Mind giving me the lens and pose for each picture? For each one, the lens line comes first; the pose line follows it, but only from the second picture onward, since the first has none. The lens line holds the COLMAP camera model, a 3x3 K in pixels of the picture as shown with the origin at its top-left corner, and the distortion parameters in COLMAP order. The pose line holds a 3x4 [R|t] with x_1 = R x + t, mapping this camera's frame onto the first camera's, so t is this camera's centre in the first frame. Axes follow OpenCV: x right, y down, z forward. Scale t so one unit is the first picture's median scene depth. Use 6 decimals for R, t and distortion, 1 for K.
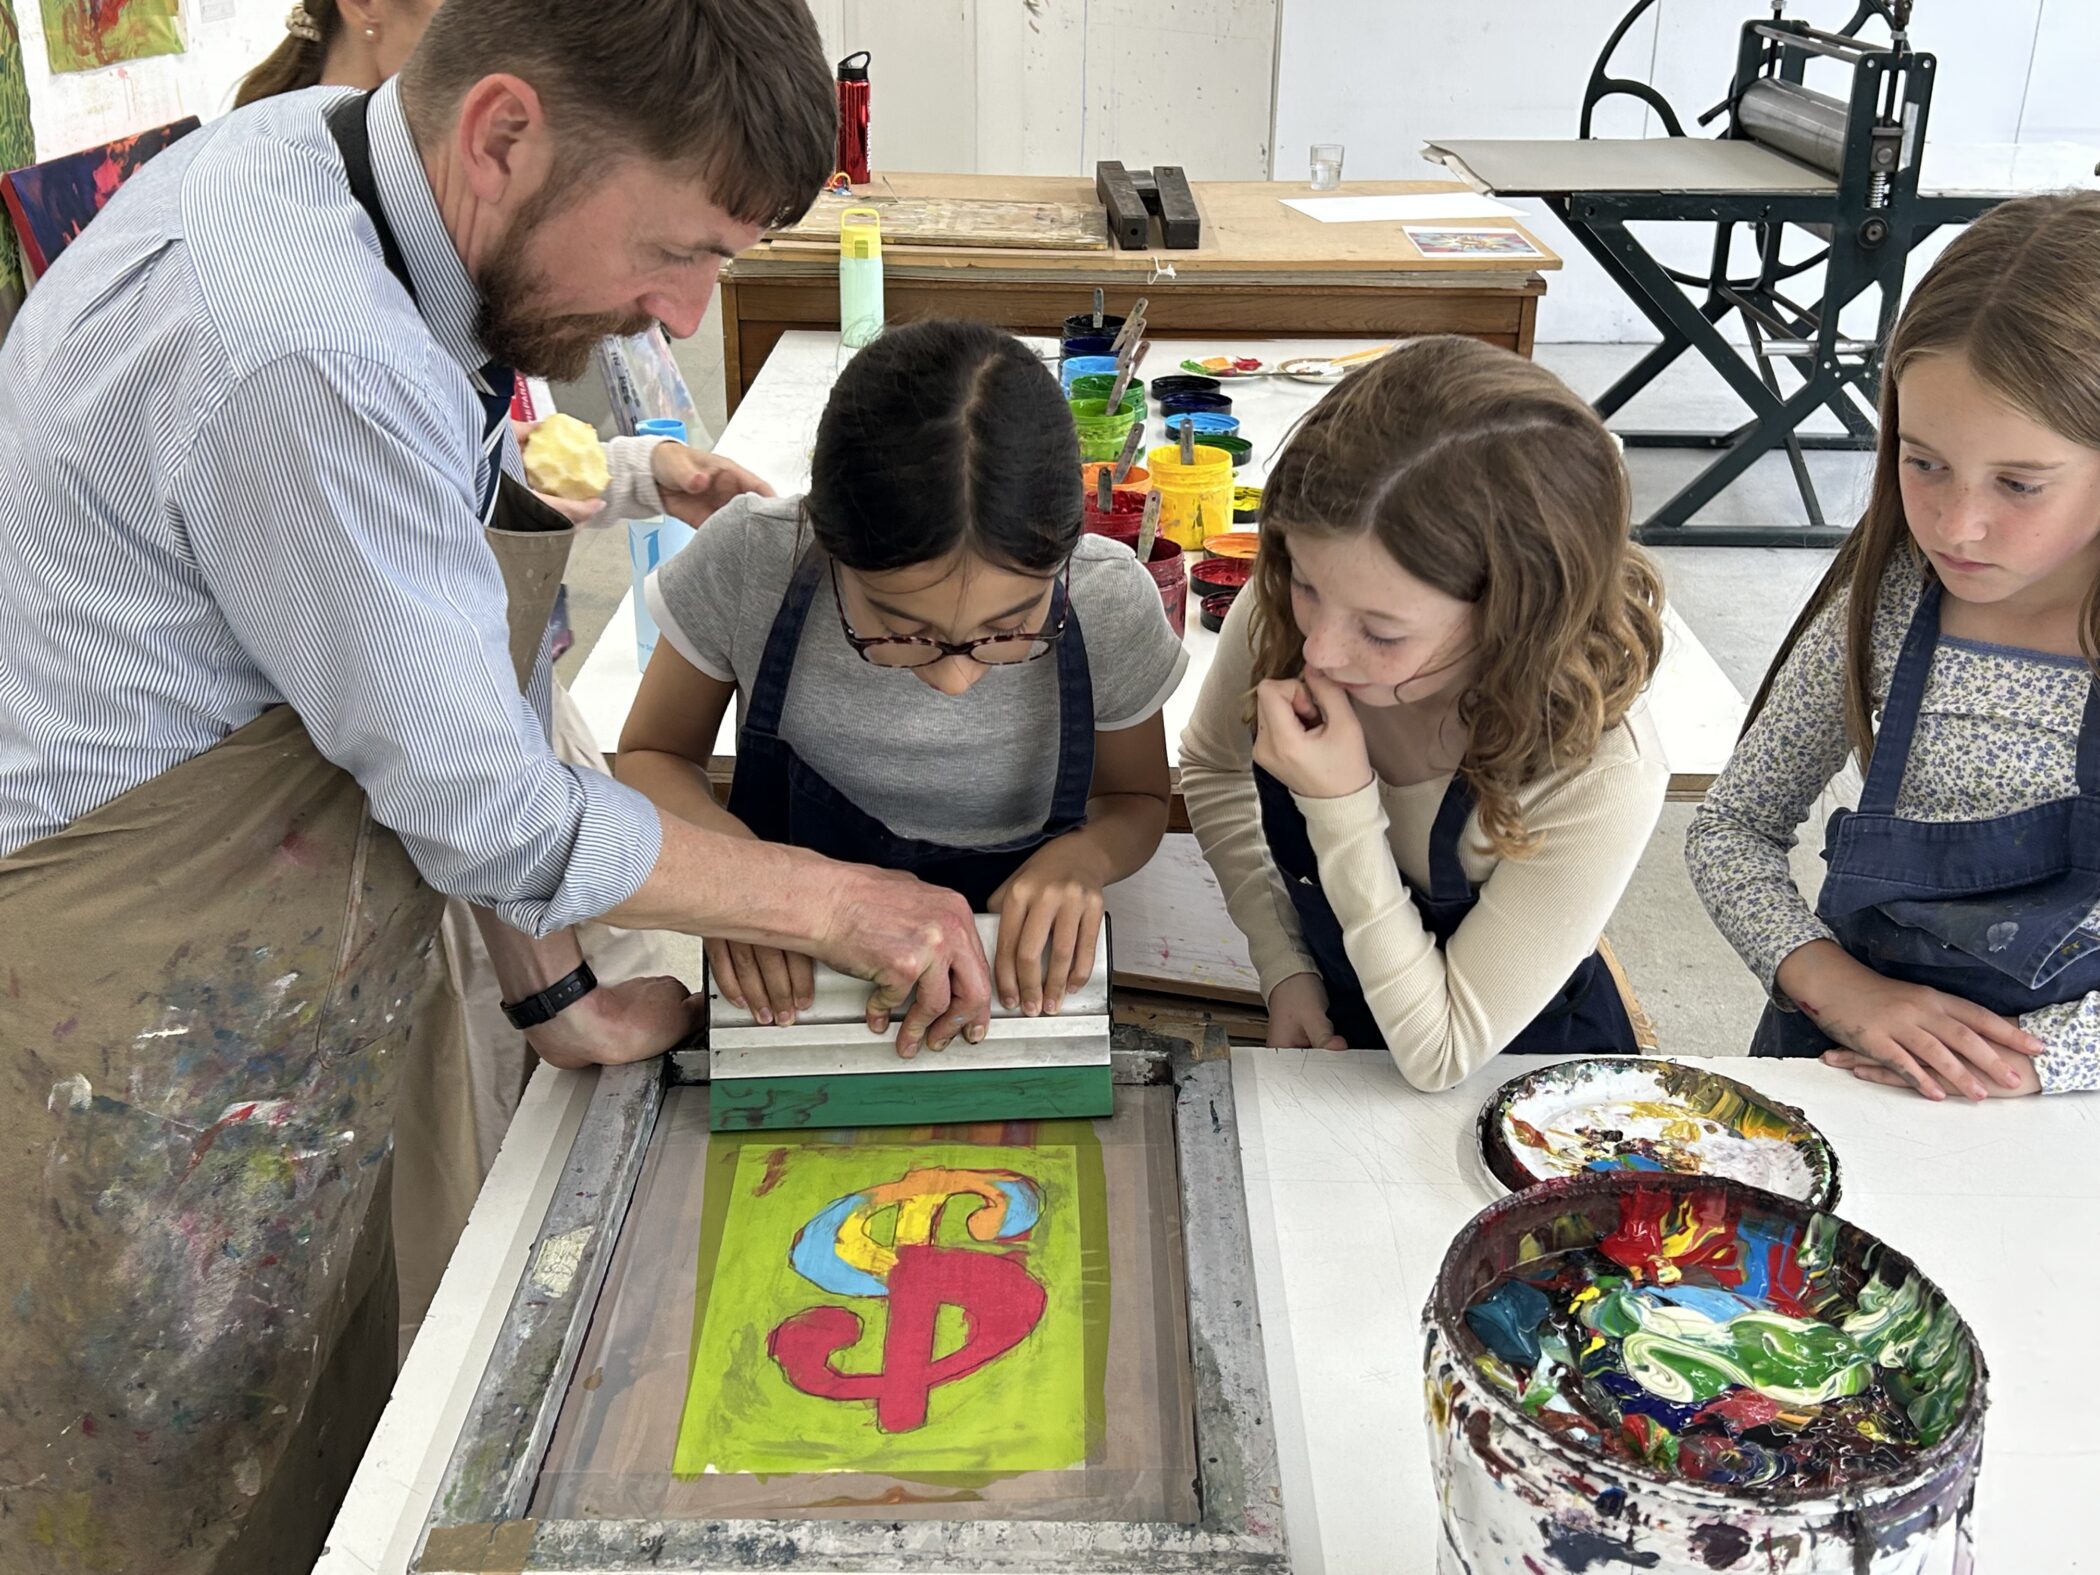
lens RADIAL K [[2191.5, 0, 1052.5], [0, 2191.5, 783.5], [0, 0, 1]] dist [-0.008427, 0.000000]
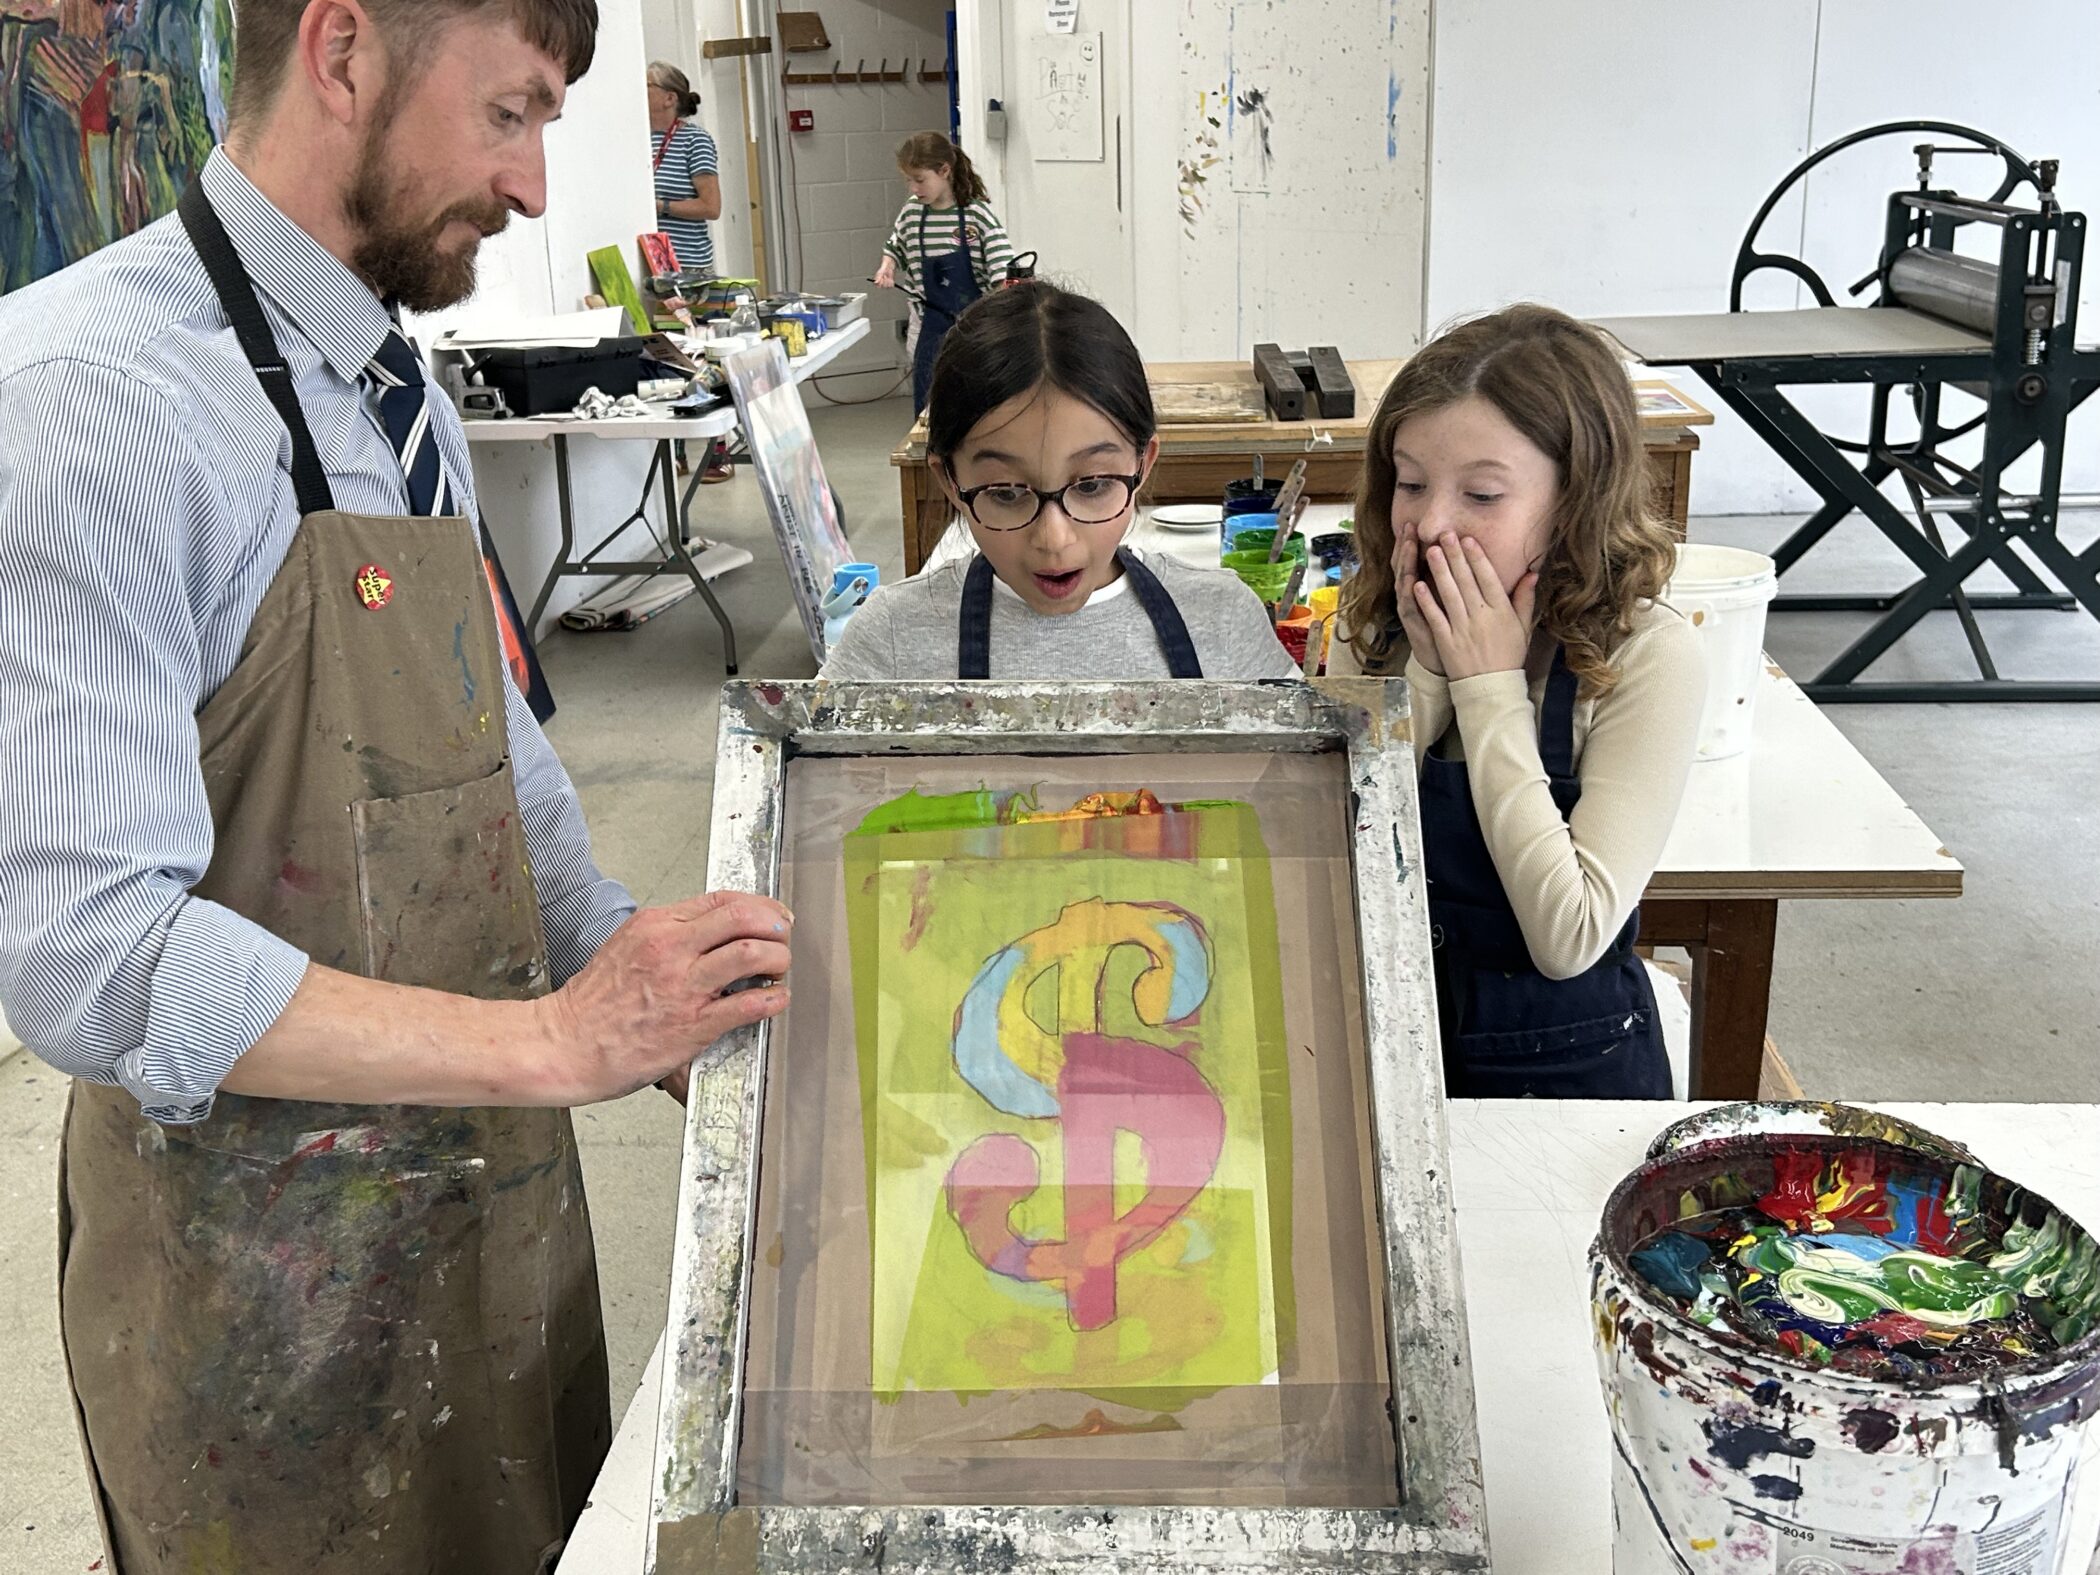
lens RADIAL K [[2191.5, 0, 1048.1], [0, 2191.5, 775.2], [0, 0, 1]] dist [-0.008427, 0.000000]
pose [[0.996808, -0.021420, -0.076907, -0.009058], [0.014098, 0.995424, -0.094511, 0.100056], [0.078579, 0.093125, 0.992549, -0.113491]]
